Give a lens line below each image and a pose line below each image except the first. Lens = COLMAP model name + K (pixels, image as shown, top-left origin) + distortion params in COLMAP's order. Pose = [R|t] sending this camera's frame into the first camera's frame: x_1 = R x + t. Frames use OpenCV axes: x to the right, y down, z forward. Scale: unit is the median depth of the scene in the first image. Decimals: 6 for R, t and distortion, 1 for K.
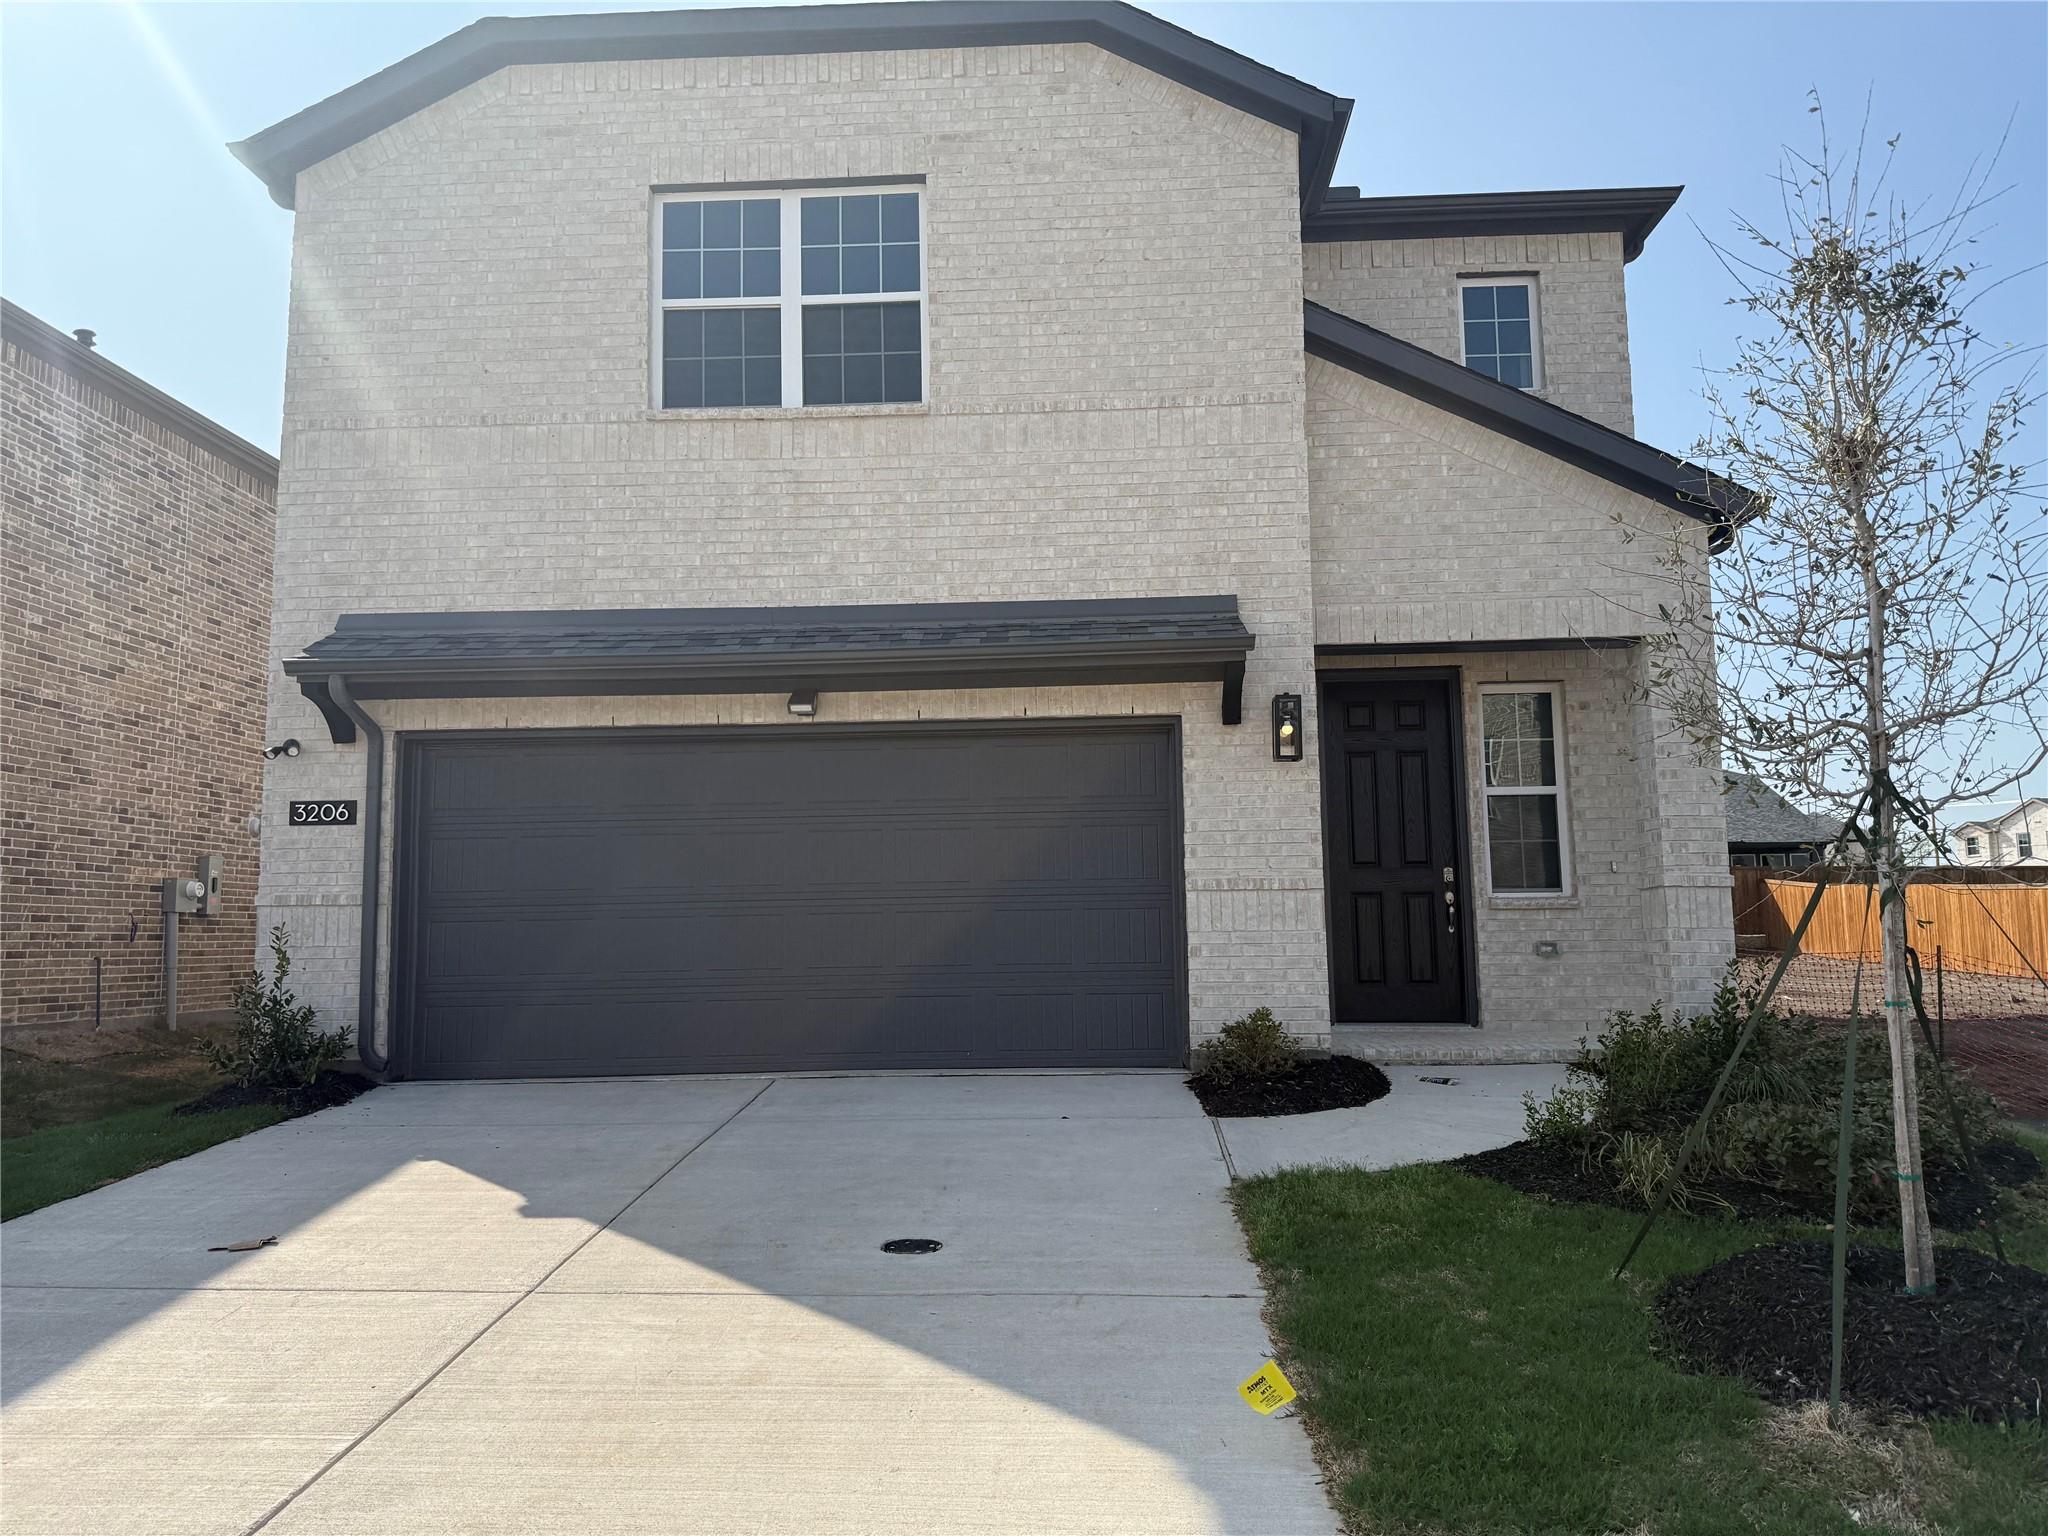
lens RADIAL K [[1451.9, 0, 1017.7], [0, 1451.9, 764.4], [0, 0, 1]] dist [0.080663, -0.009725]
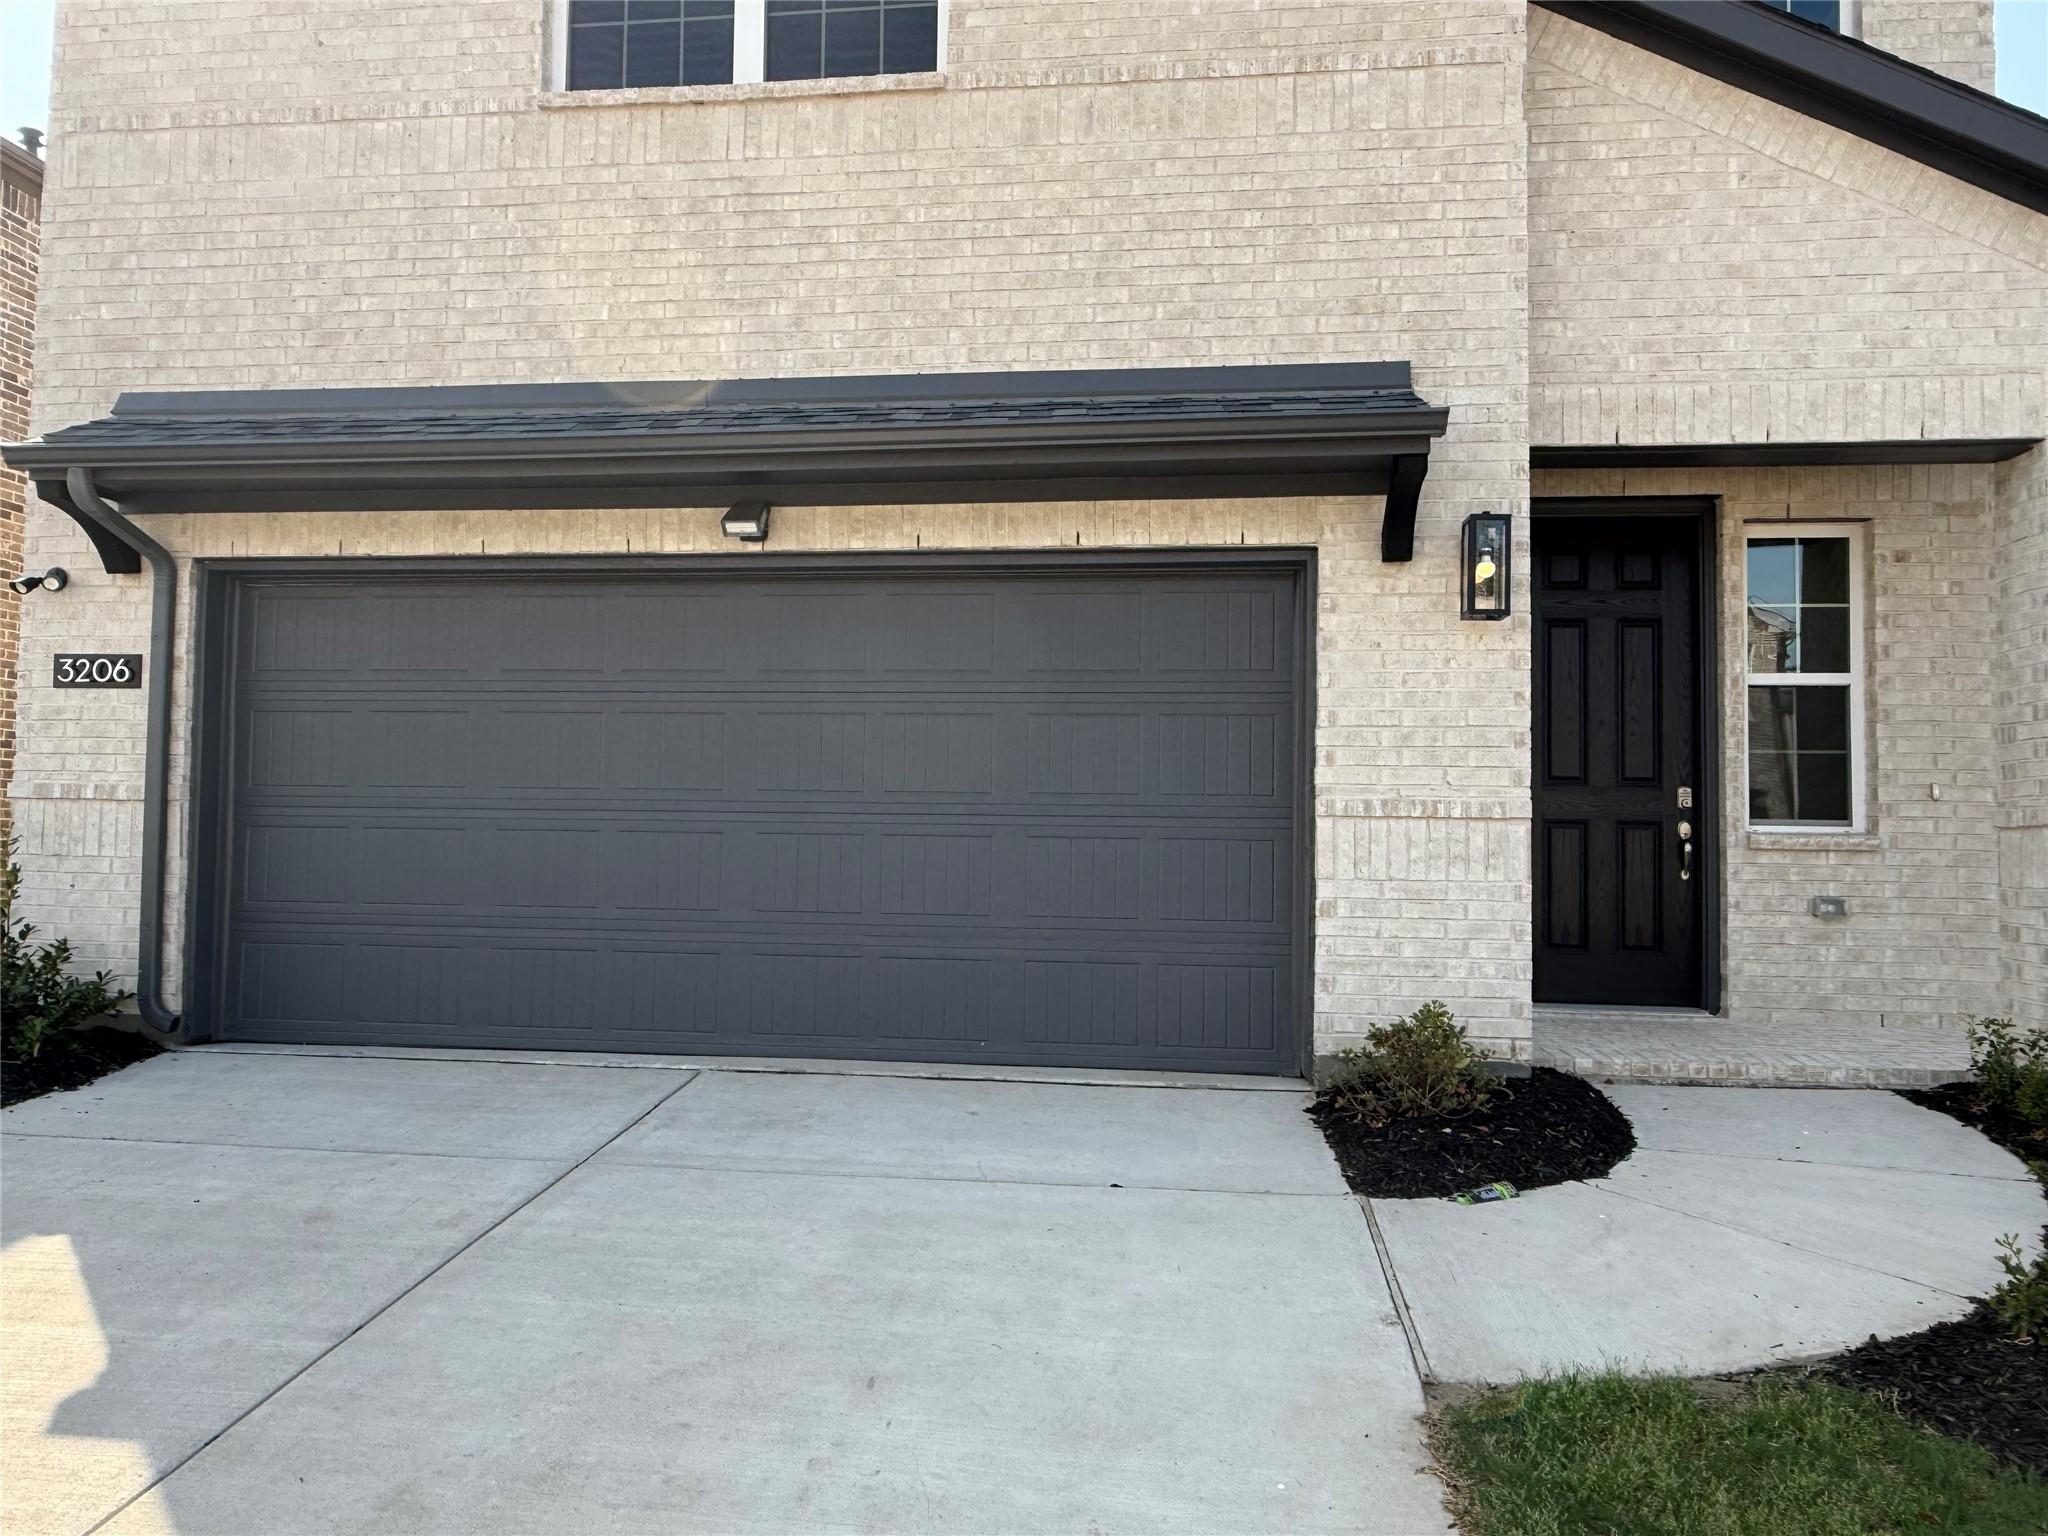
lens RADIAL K [[1385.1, 0, 1019.8], [0, 1385.1, 769.8], [0, 0, 1]] dist [-0.007070, 0.006550]
pose [[0.997849, 0.024920, -0.060639, 0.019021], [-0.020439, 0.997091, 0.073431, 0.022135], [0.062292, -0.072034, 0.995455, 0.356824]]
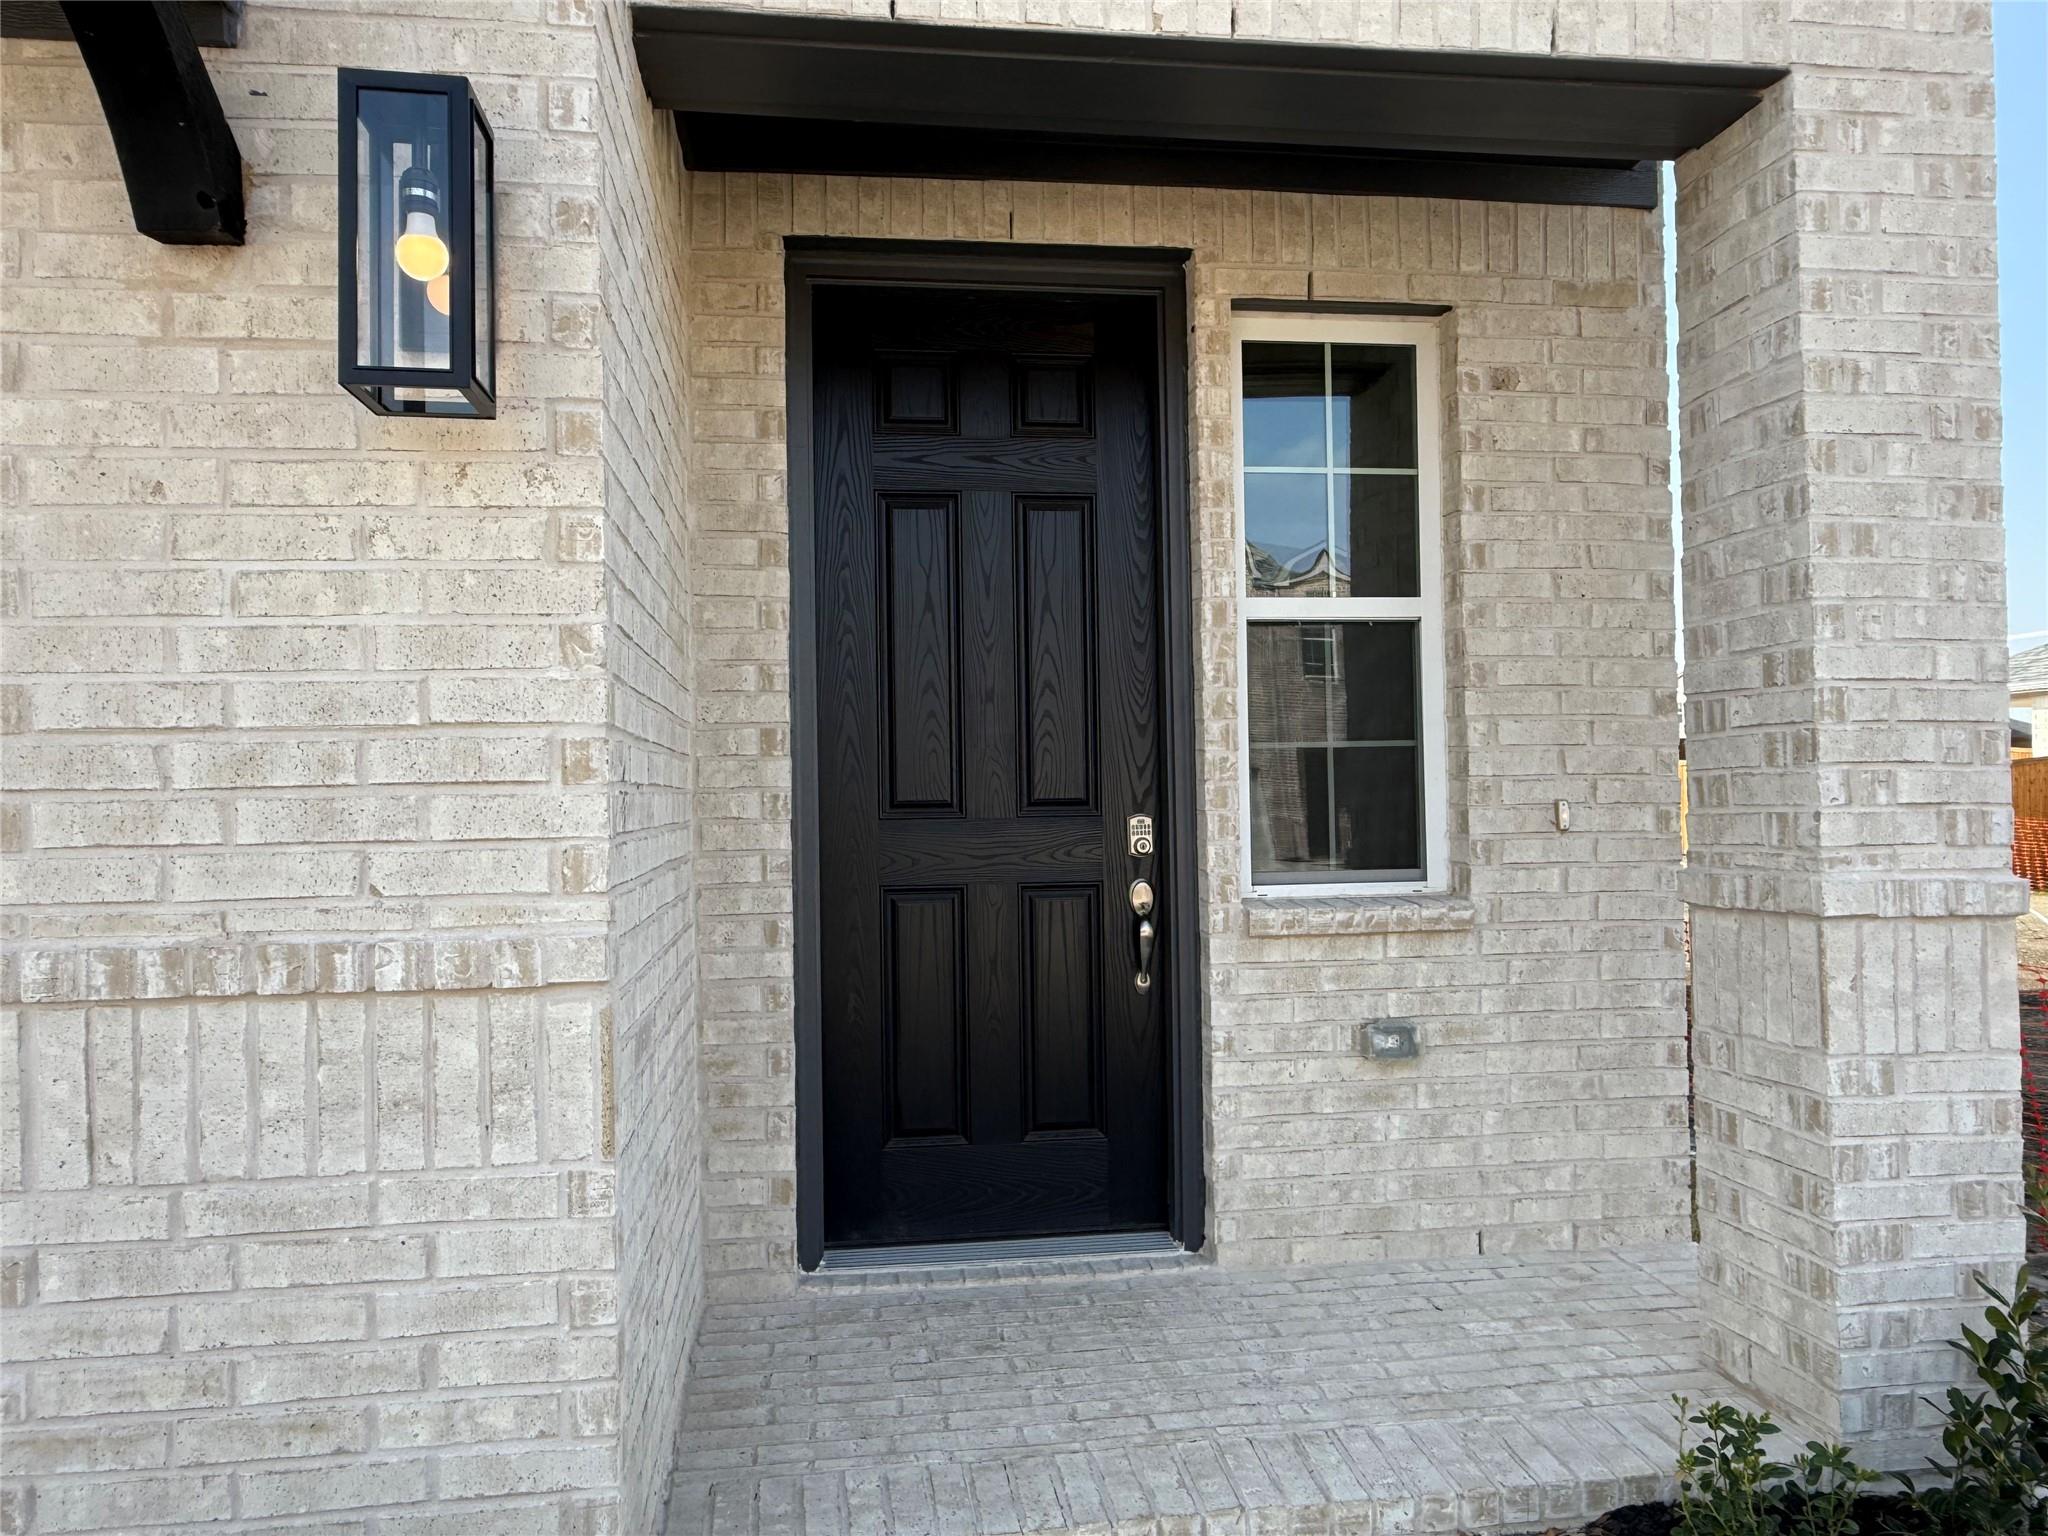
lens RADIAL K [[1385.1, 0, 1020.3], [0, 1385.1, 766.0], [0, 0, 1]] dist [-0.007070, 0.006550]
pose [[0.982023, -0.000726, 0.188760, 0.220099], [-0.017943, 0.995105, 0.097179, 0.027358], [-0.187906, -0.098819, 0.977203, 0.737319]]
